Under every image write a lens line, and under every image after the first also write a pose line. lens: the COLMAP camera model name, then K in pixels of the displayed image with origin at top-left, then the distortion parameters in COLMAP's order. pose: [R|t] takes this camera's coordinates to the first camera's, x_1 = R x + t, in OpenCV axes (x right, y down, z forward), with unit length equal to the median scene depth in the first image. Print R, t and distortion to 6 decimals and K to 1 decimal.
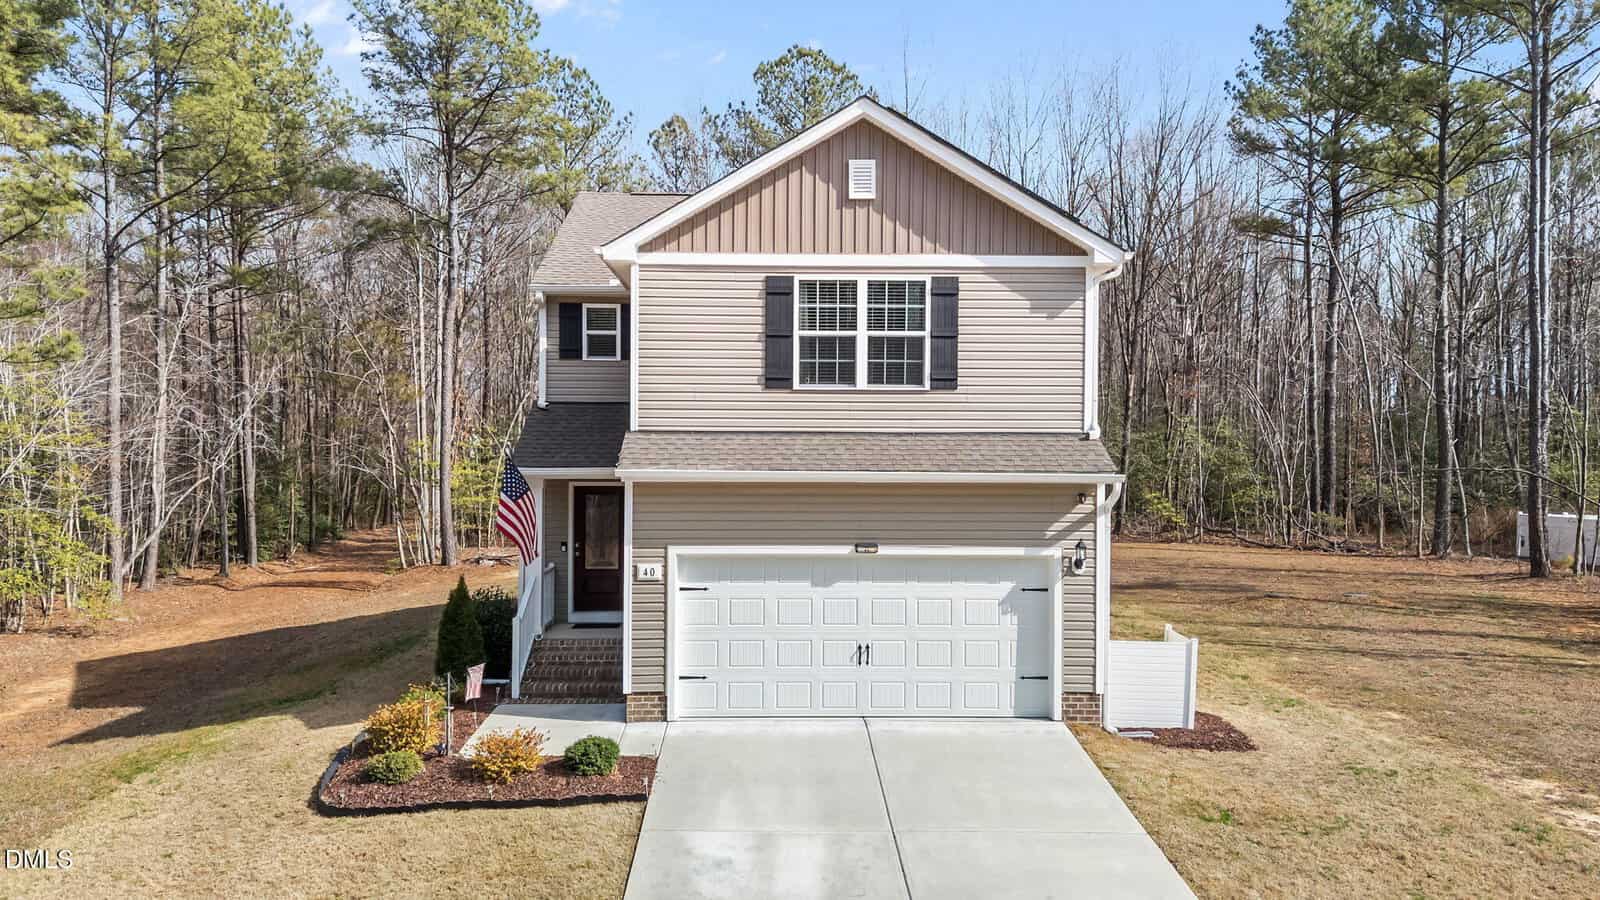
lens RADIAL K [[1191.8, 0, 800.0], [0, 1191.8, 450.0], [0, 0, 1]] dist [0.029689, -0.005252]
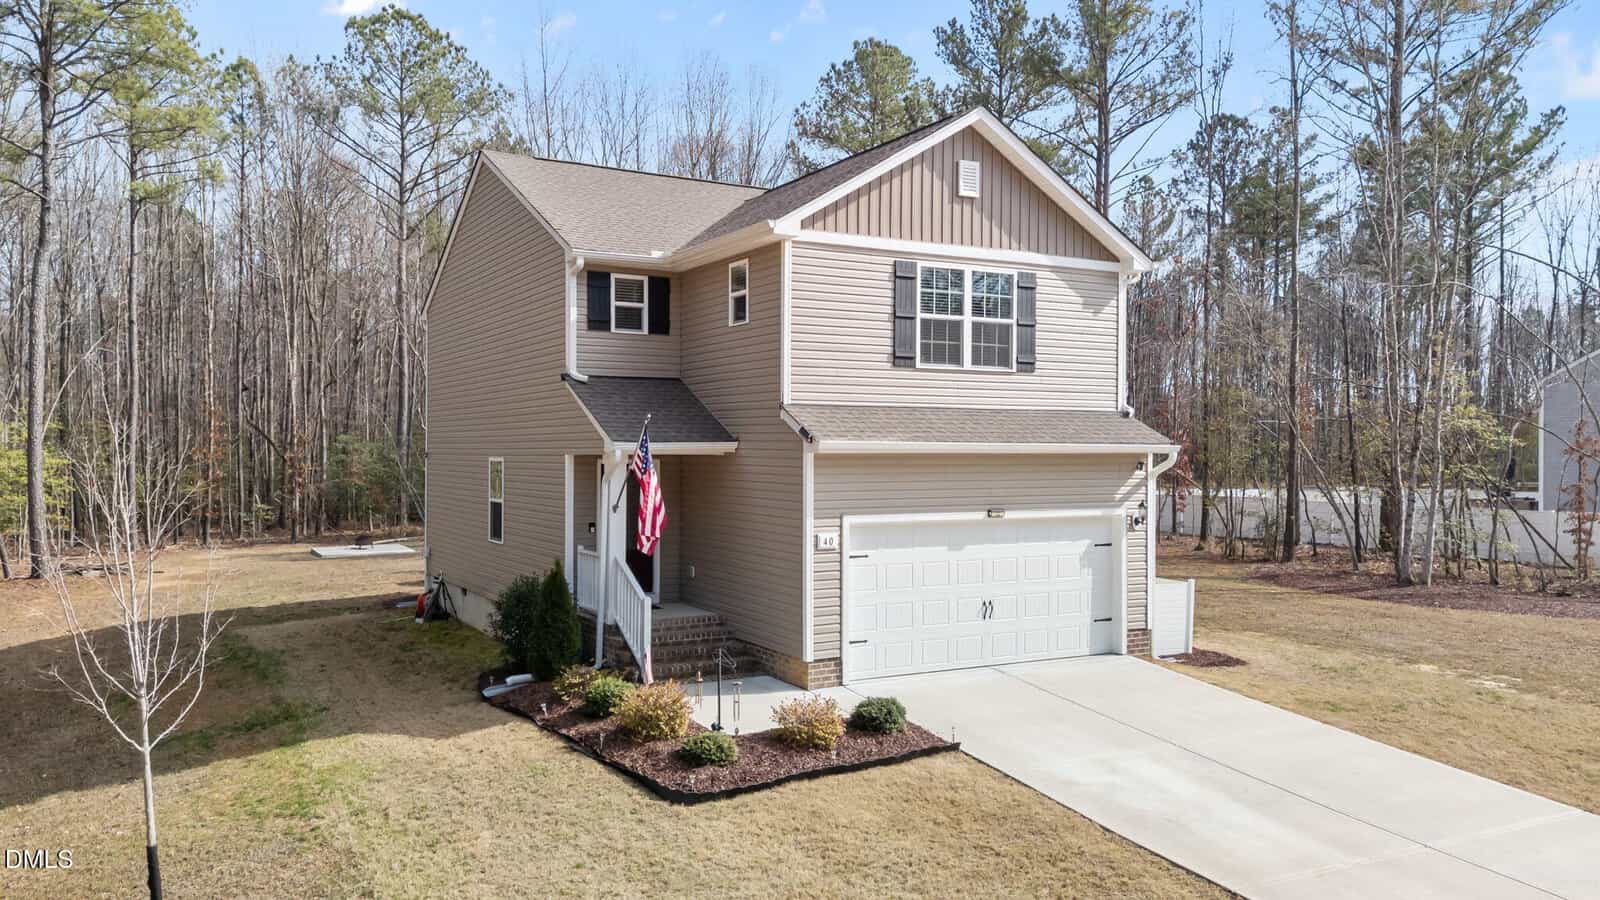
lens RADIAL K [[1184.4, 0, 799.5], [0, 1184.4, 441.6], [0, 0, 1]] dist [0.041291, -0.003231]
pose [[0.884123, 0.000431, 0.467254, -0.596892], [0.000972, 0.999996, -0.002763, 0.018442], [-0.467253, 0.002897, 0.884119, 0.106019]]
